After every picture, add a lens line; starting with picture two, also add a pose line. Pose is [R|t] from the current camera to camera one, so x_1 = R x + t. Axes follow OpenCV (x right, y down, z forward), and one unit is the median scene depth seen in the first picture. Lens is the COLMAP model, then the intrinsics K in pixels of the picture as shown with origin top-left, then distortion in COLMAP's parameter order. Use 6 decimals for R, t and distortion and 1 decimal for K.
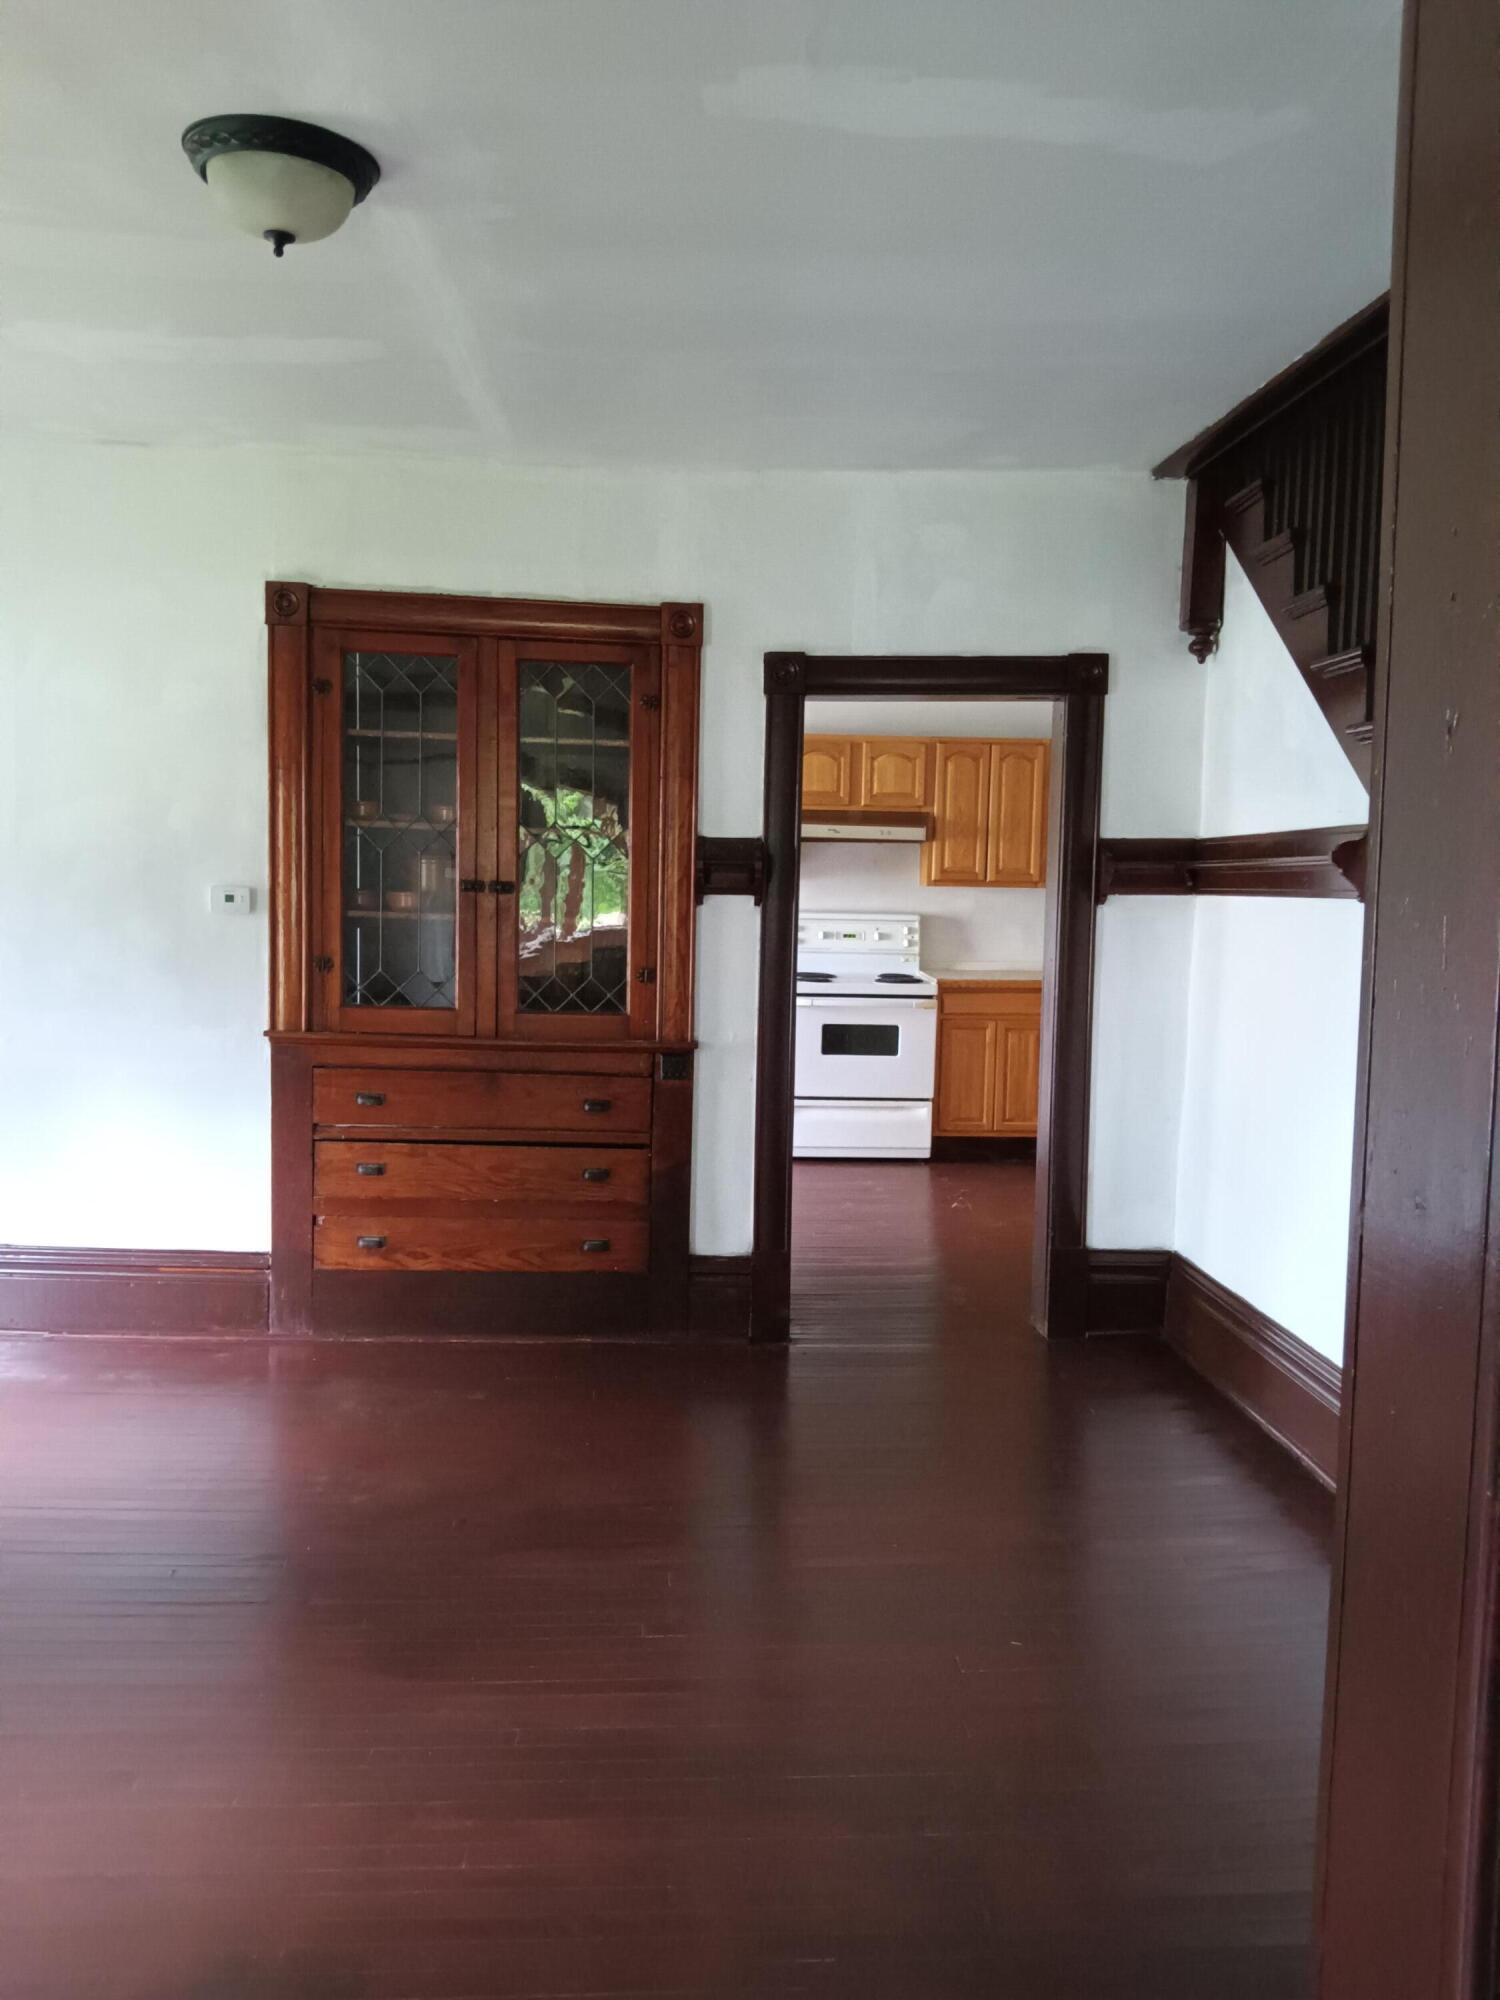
lens RADIAL K [[1641.8, 0, 748.1], [0, 1641.8, 1033.3], [0, 0, 1]] dist [0.118889, -0.293967]
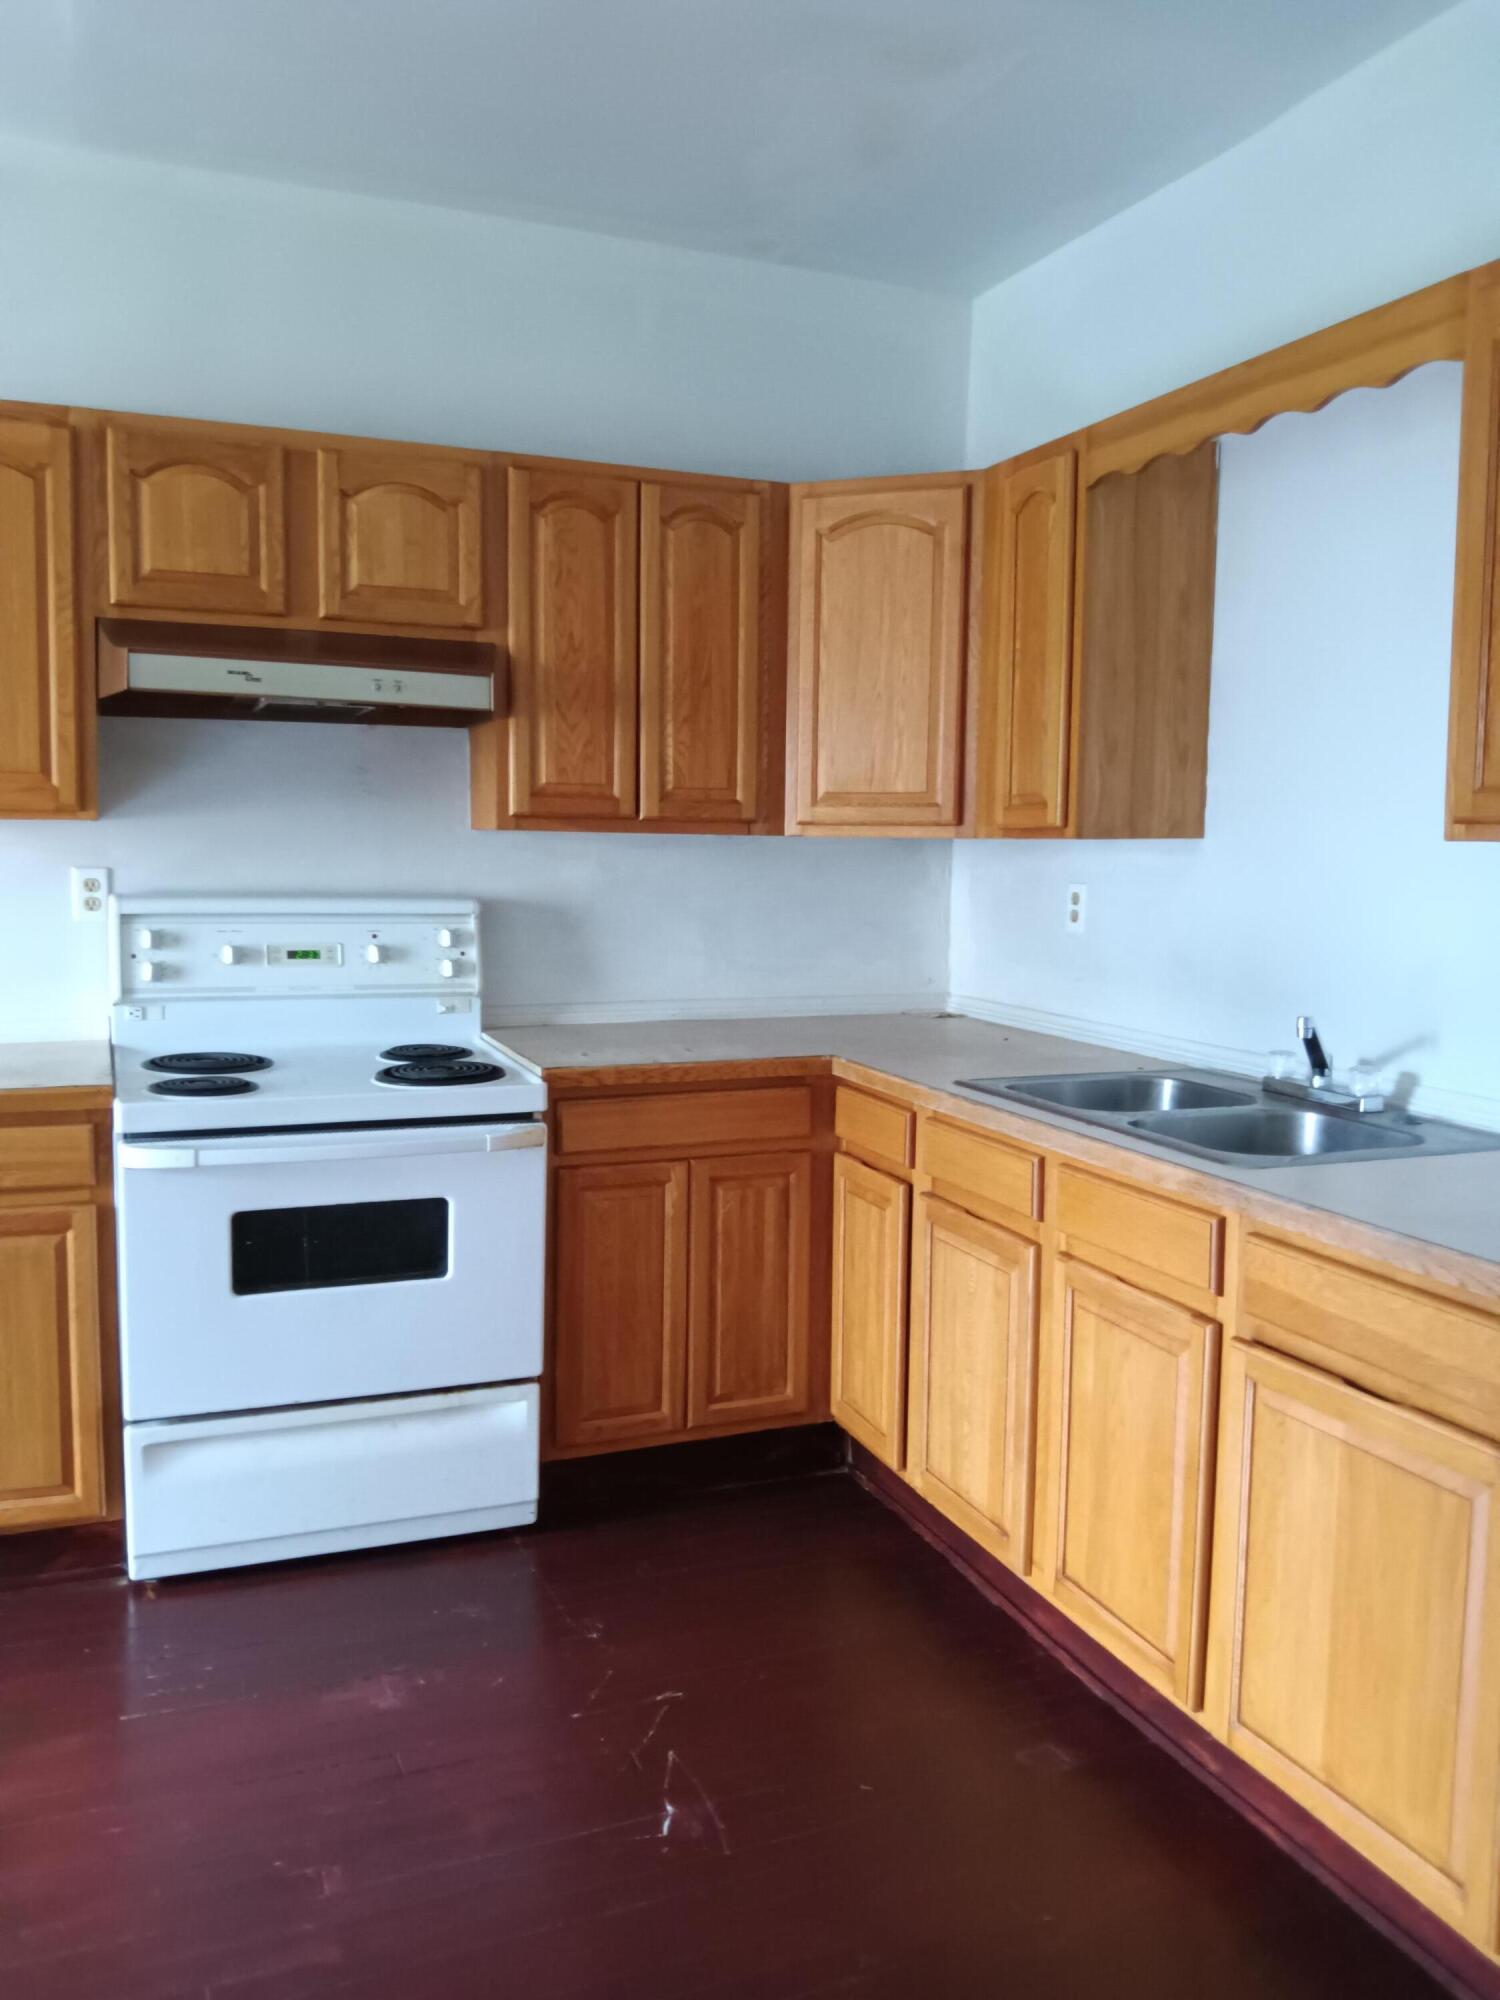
lens RADIAL K [[1641.8, 0, 748.1], [0, 1641.8, 1033.3], [0, 0, 1]] dist [0.118889, -0.293967]
pose [[0.952170, -0.038427, 0.303142, 0.042939], [0.034222, 0.999230, 0.019174, -0.045330], [-0.303646, -0.007883, 0.952752, 0.599715]]
